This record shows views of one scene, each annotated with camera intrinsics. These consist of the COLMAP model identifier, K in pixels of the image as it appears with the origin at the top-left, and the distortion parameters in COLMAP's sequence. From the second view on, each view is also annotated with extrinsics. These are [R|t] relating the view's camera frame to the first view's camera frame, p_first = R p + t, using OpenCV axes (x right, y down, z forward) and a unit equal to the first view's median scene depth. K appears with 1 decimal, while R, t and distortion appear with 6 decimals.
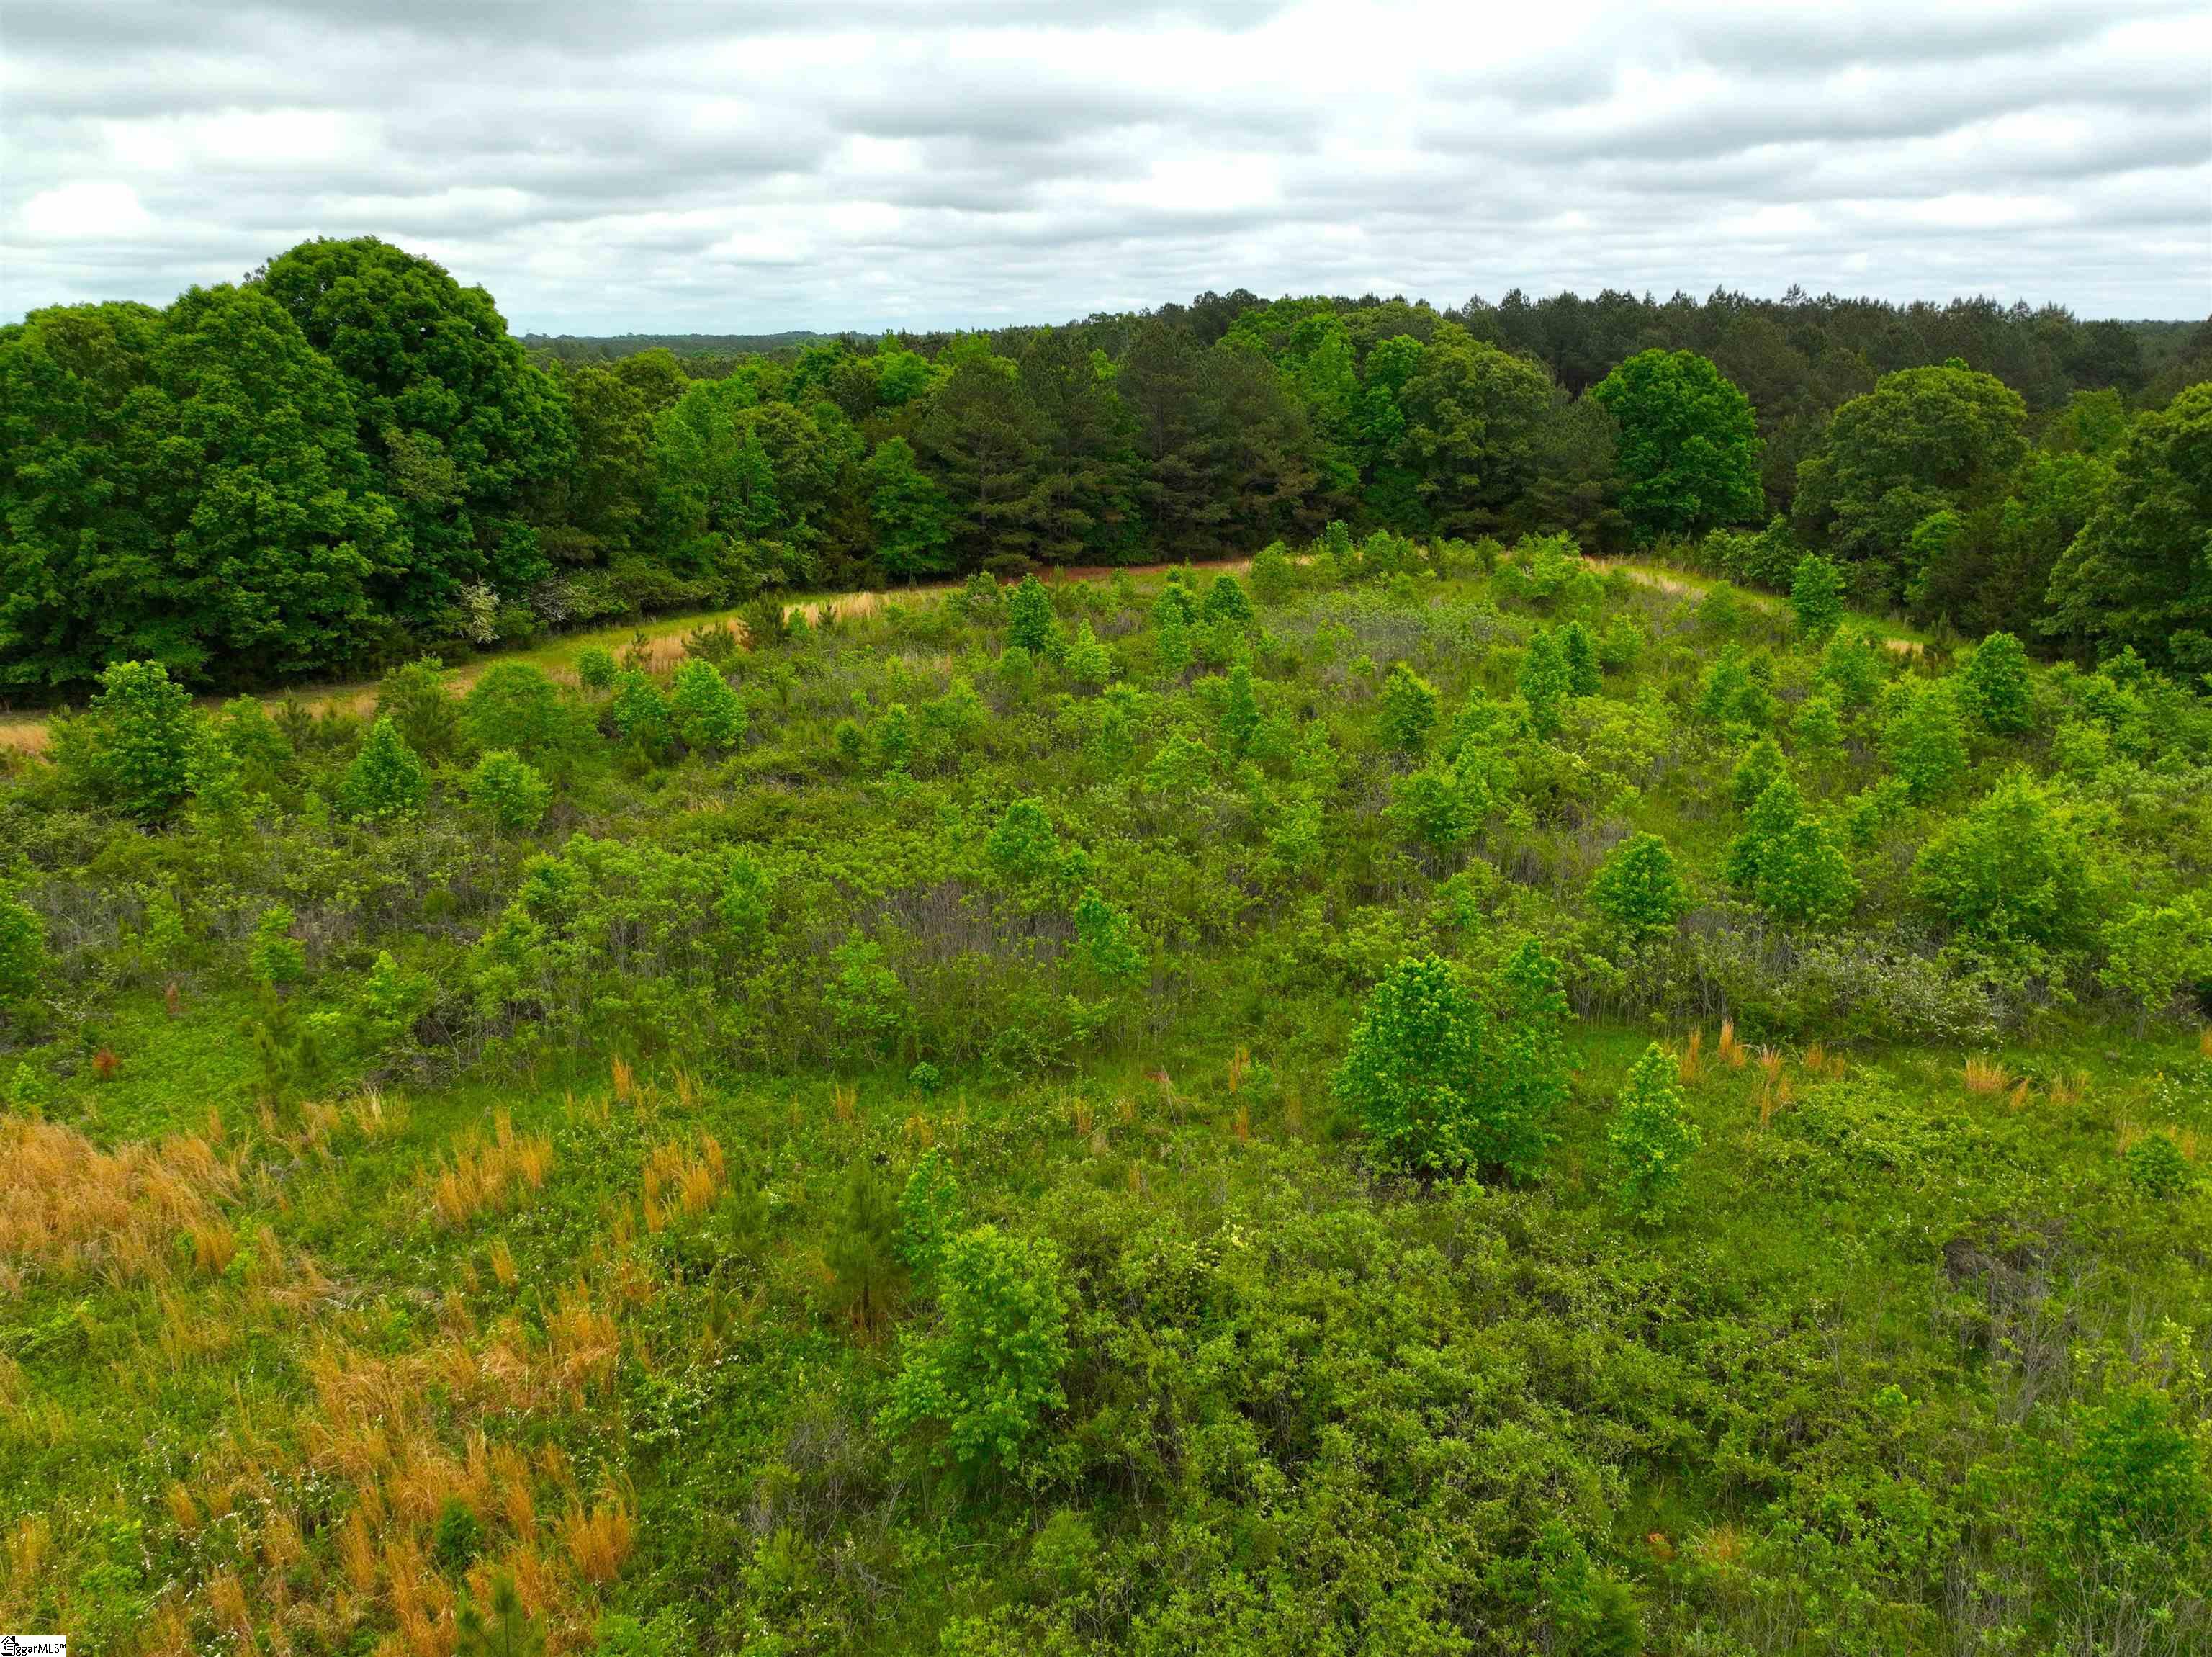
lens RADIAL K [[1629.9, 0, 1104.2], [0, 1629.9, 828.0], [0, 0, 1]] dist [0.001234, -0.005400]
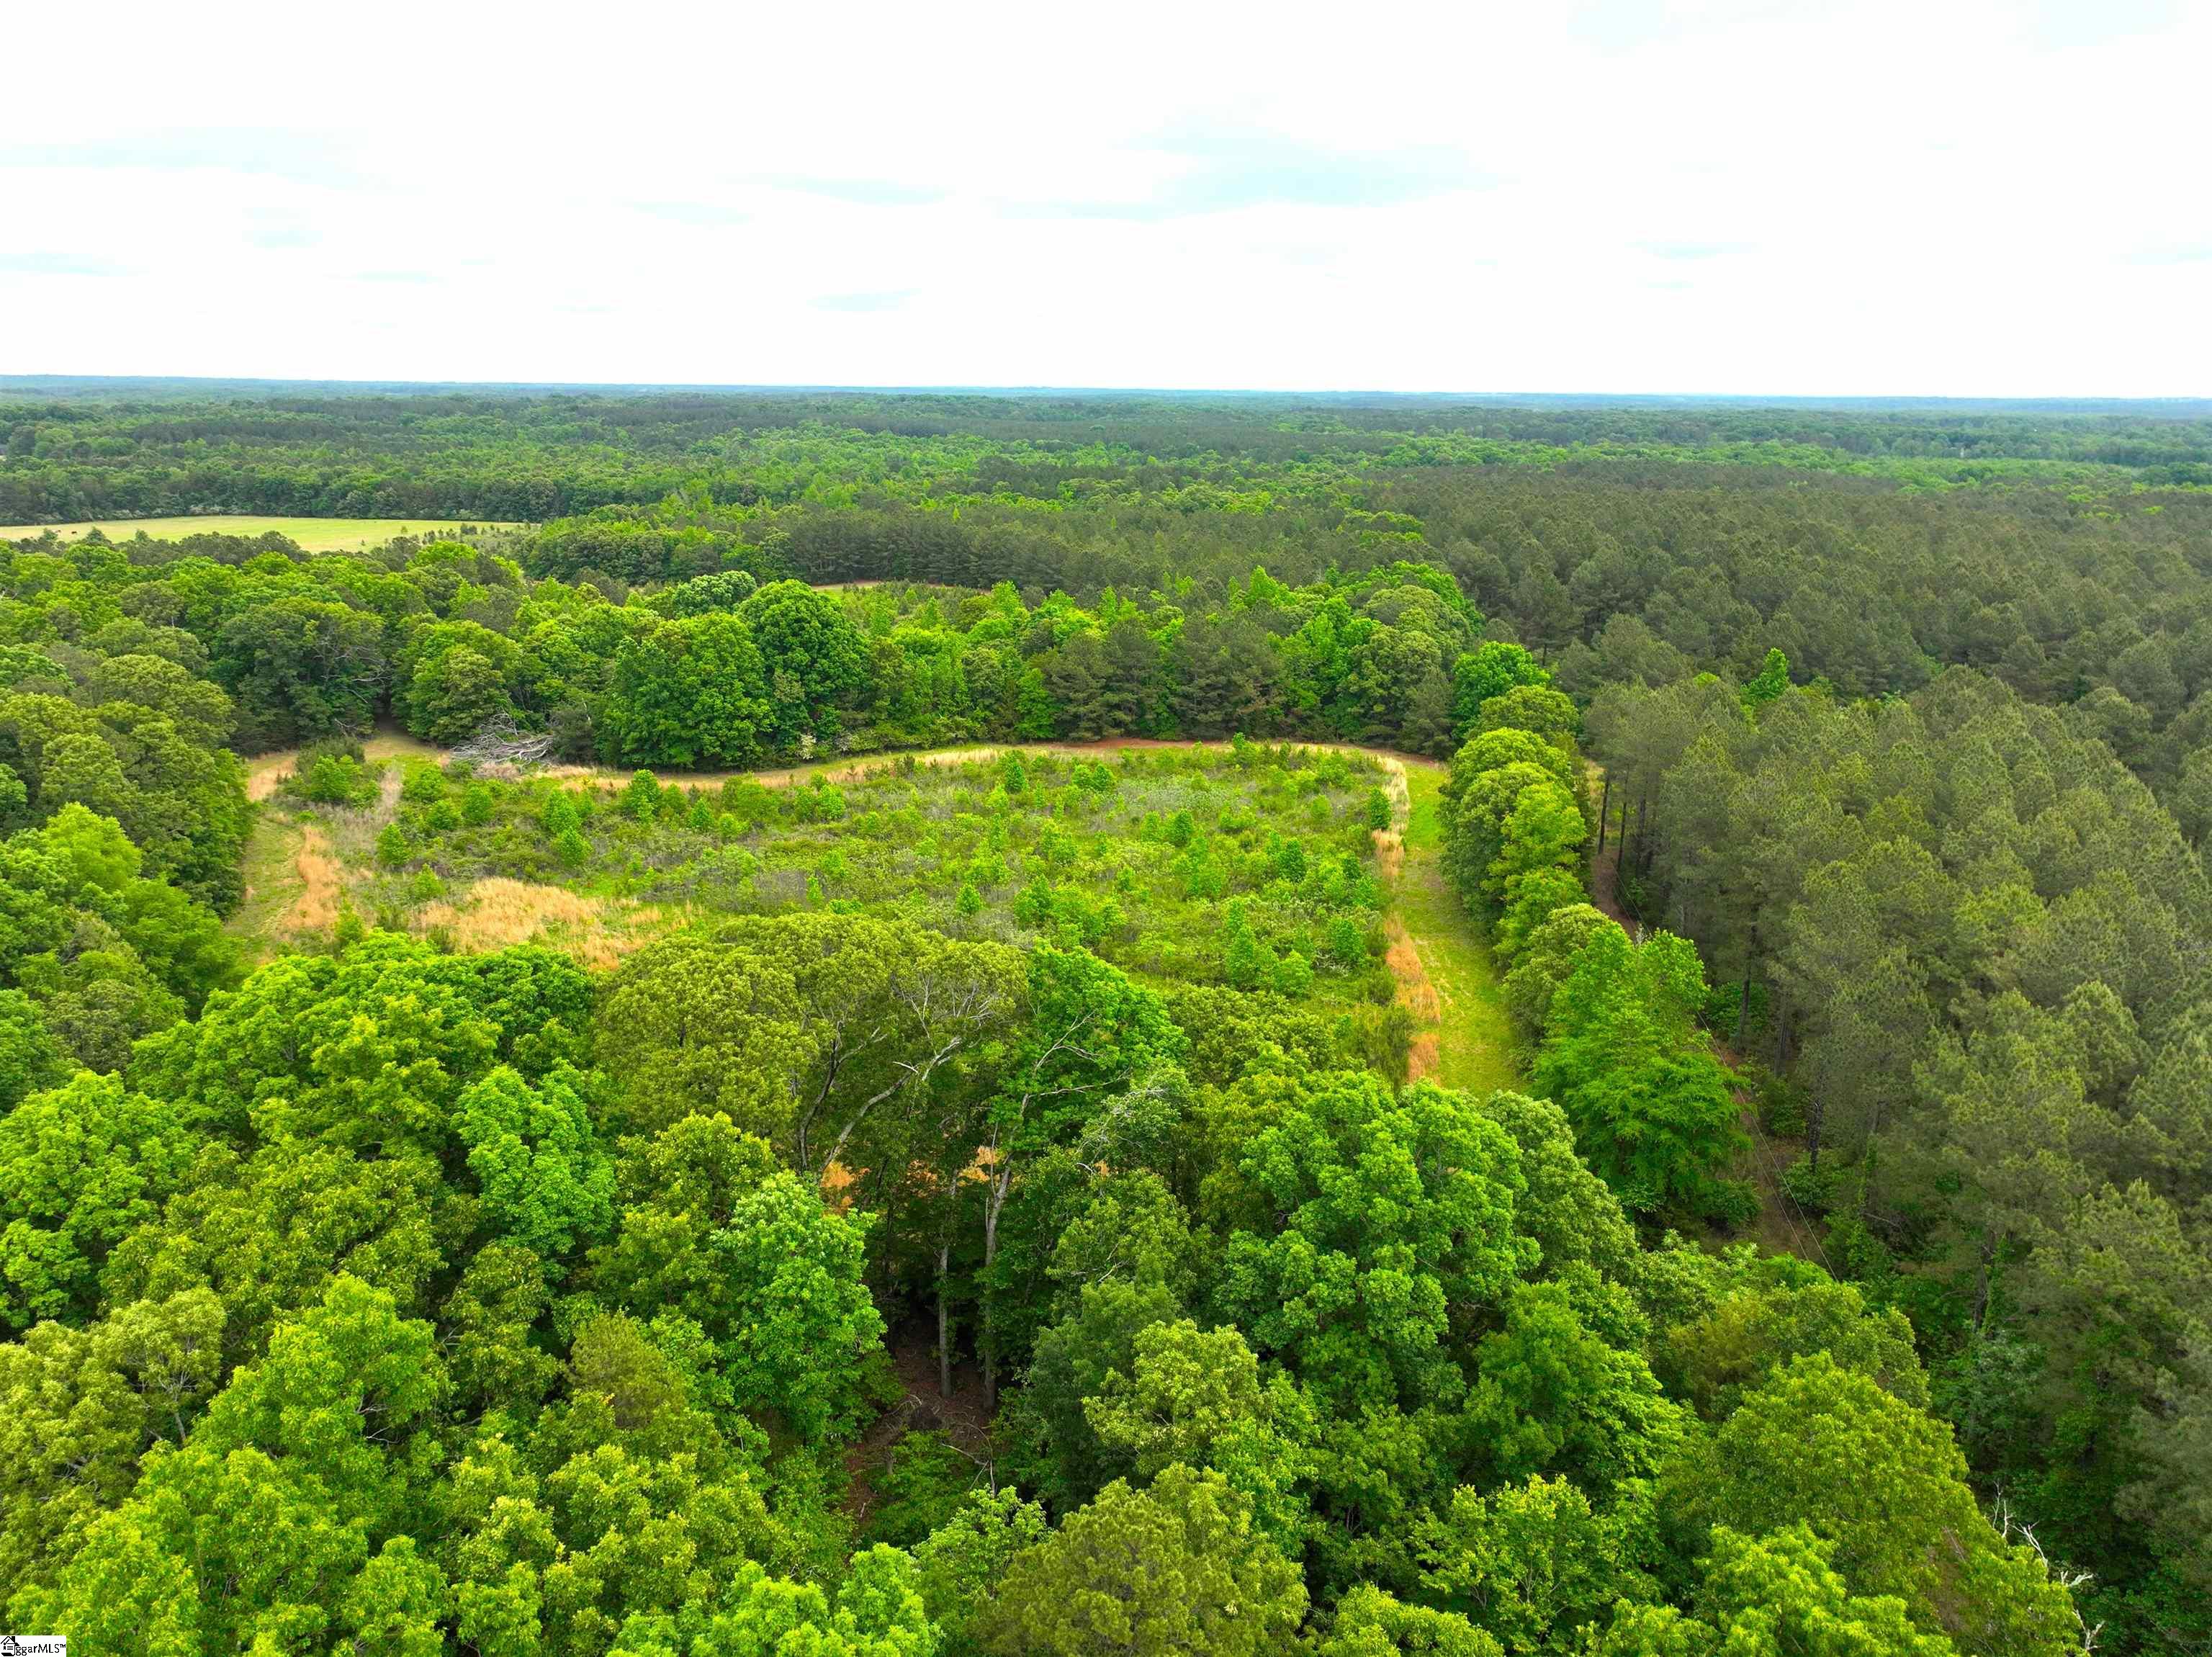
lens RADIAL K [[1629.9, 0, 1107.2], [0, 1629.9, 829.1], [0, 0, 1]] dist [0.001234, -0.005400]
pose [[0.912118, 0.125636, -0.390201, 0.952589], [-0.134817, 0.990863, 0.003893, -0.081290], [0.387124, 0.049055, 0.920722, -1.002115]]
